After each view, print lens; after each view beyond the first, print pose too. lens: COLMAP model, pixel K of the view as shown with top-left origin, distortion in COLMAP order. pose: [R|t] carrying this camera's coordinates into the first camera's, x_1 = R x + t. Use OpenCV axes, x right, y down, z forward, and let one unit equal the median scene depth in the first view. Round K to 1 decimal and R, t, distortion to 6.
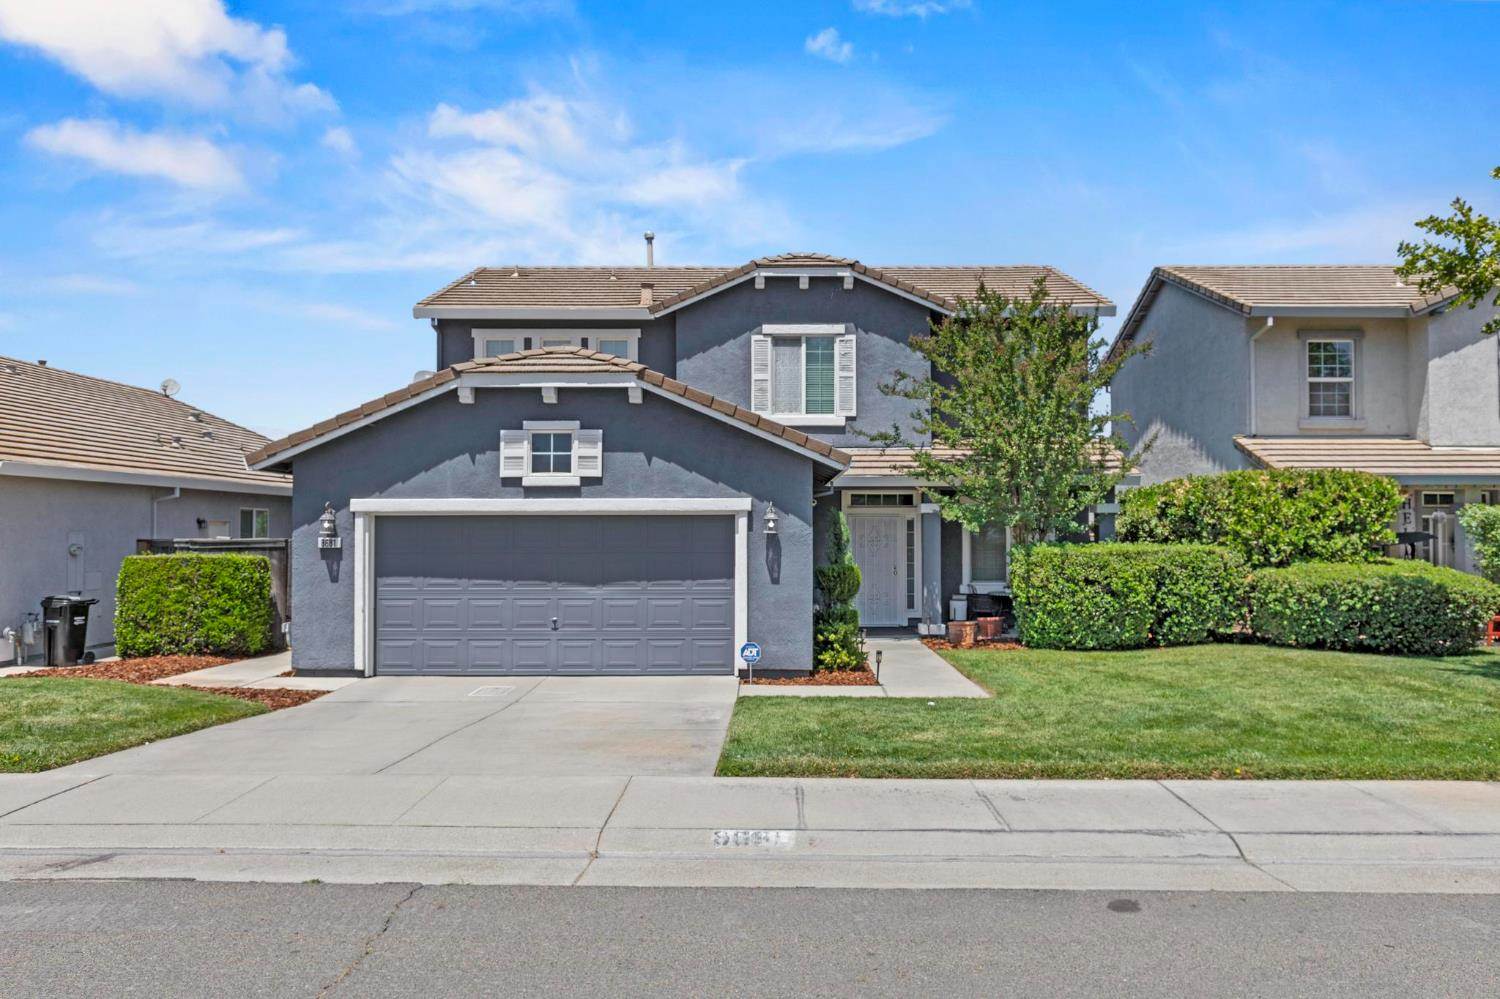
lens RADIAL K [[1021.3, 0, 747.3], [0, 1021.3, 504.0], [0, 0, 1]] dist [-0.008579, 0.006540]
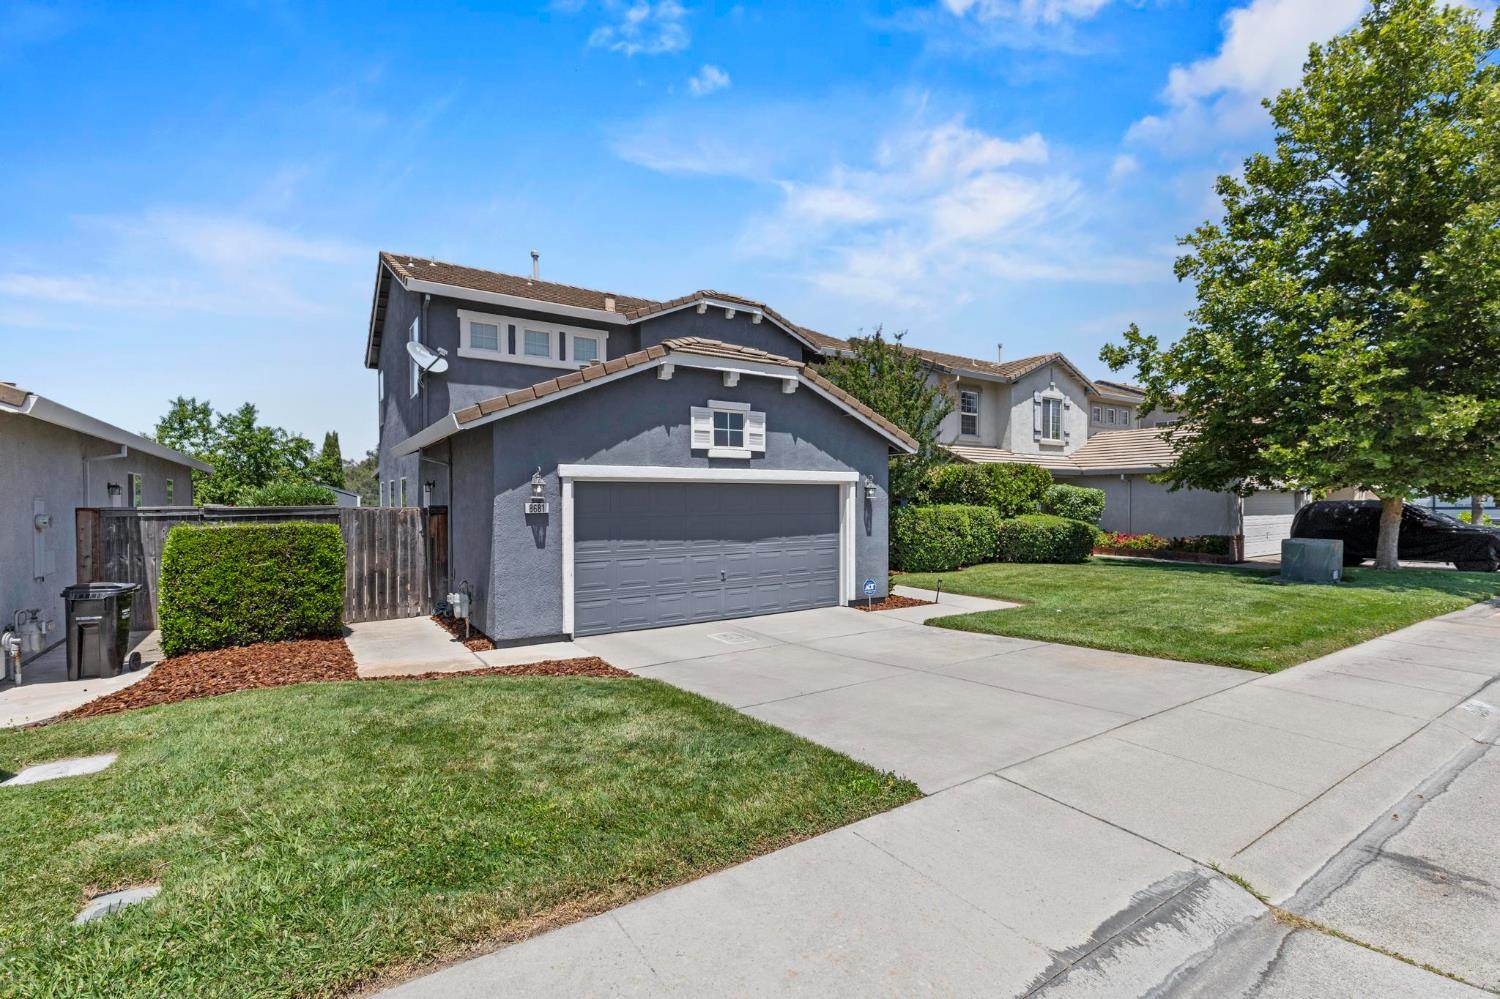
lens RADIAL K [[666.1, 0, 748.2], [0, 666.1, 505.1], [0, 0, 1]] dist [0.000792, 0.000074]
pose [[0.826743, -0.005606, 0.562552, -0.520550], [-0.013174, 0.999483, 0.029321, 0.011836], [-0.562426, -0.031652, 0.826242, 0.309870]]
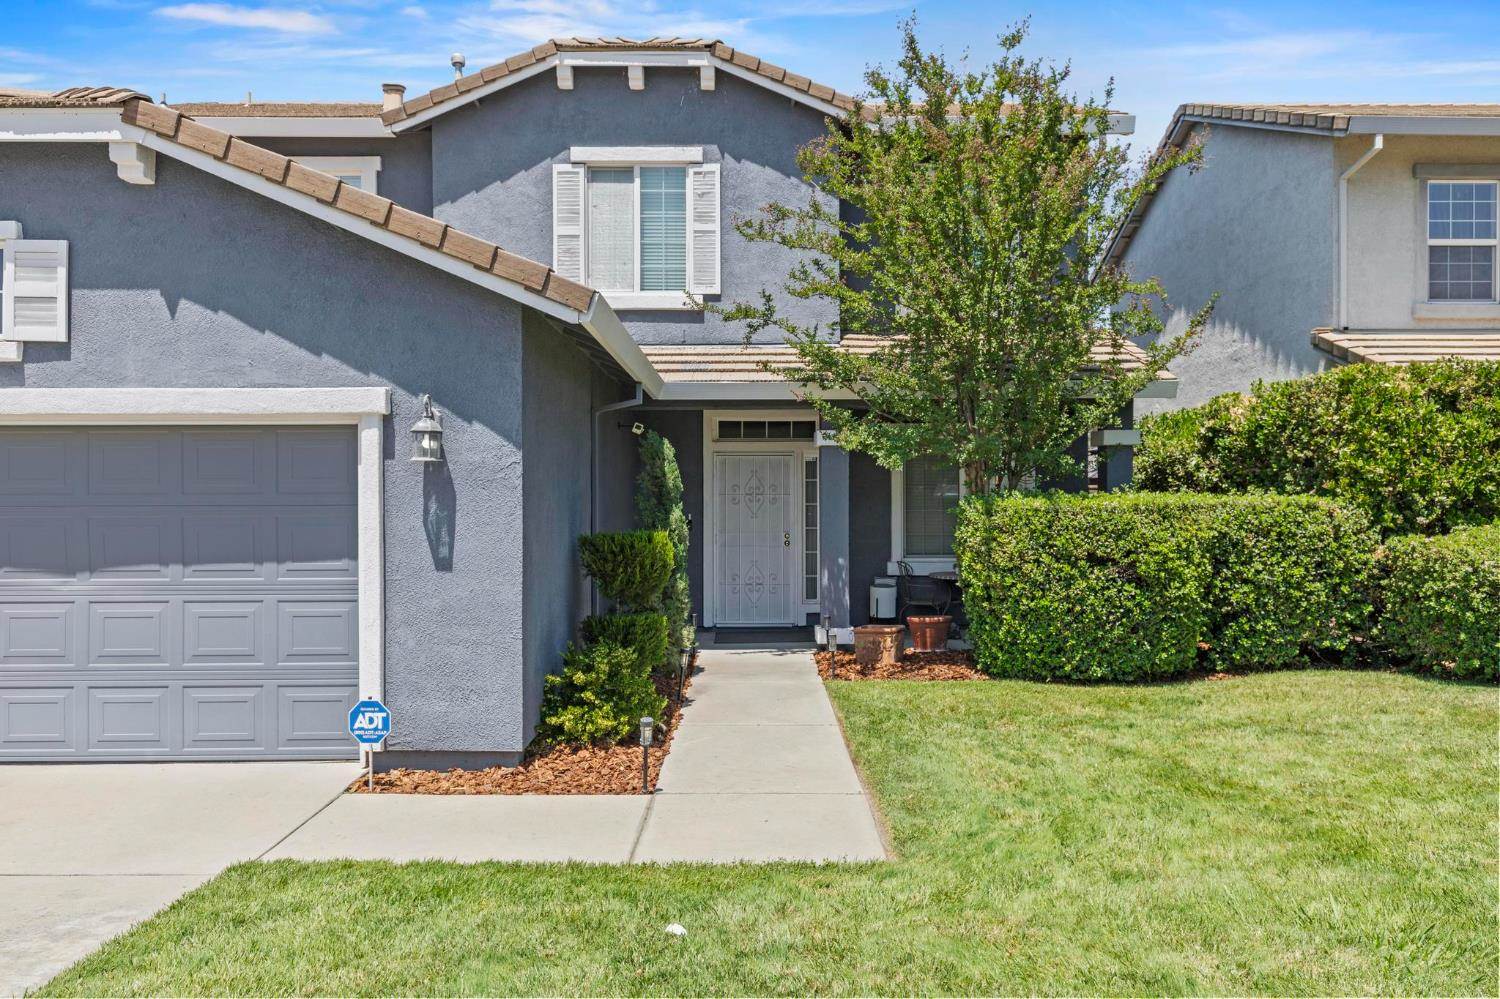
lens RADIAL K [[1021.3, 0, 747.2], [0, 1021.3, 505.7], [0, 0, 1]] dist [-0.008579, 0.006540]
pose [[0.999818, -0.001881, 0.018970, 0.136691], [0.001262, 0.999468, 0.032598, 0.028778], [-0.019021, -0.032568, 0.999288, 0.456442]]
